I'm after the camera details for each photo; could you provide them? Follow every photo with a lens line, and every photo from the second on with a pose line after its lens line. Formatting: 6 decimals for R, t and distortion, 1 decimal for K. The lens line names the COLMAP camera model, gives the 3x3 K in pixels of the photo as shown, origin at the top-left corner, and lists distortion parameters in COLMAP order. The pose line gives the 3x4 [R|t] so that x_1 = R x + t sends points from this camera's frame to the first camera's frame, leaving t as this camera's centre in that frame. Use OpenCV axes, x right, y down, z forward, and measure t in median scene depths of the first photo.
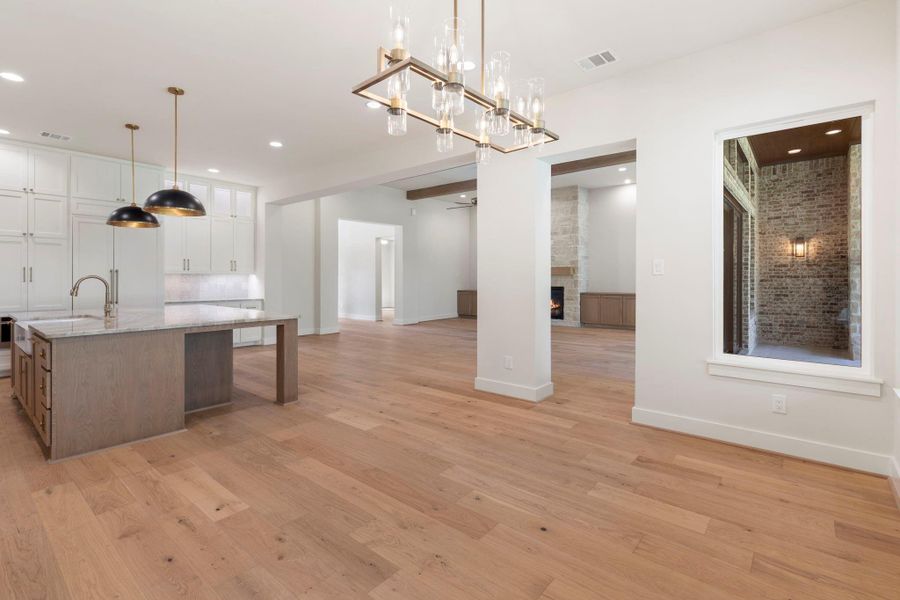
lens RADIAL K [[409.1, 0, 450.2], [0, 409.1, 277.3], [0, 0, 1]] dist [0.008084, -0.000818]
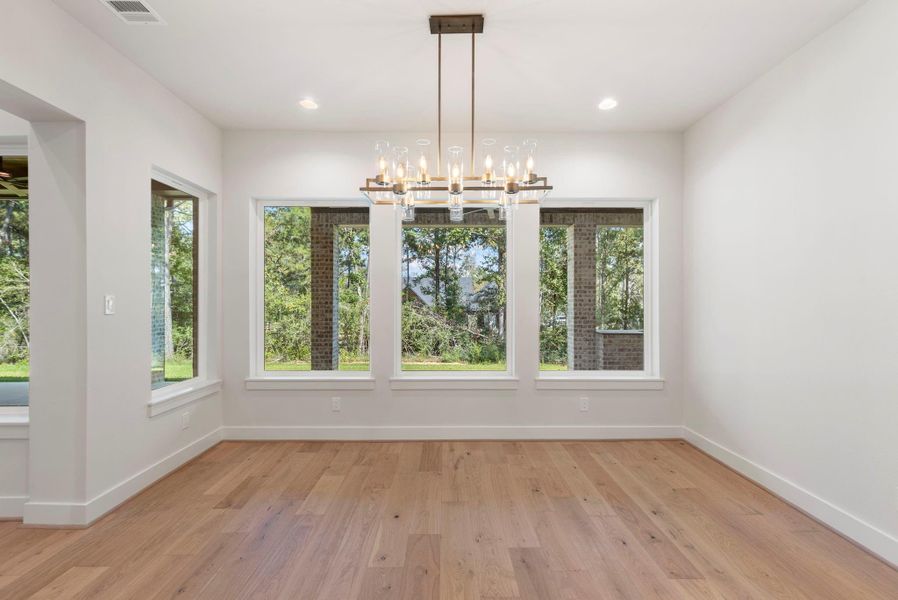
lens RADIAL K [[408.2, 0, 451.3], [0, 408.2, 299.9], [0, 0, 1]] dist [0.008084, -0.000818]
pose [[-0.641727, 0.003001, 0.766928, -0.717941], [-0.002993, 0.999975, -0.006417, -0.038953], [-0.766928, -0.006414, -0.641702, 1.424970]]
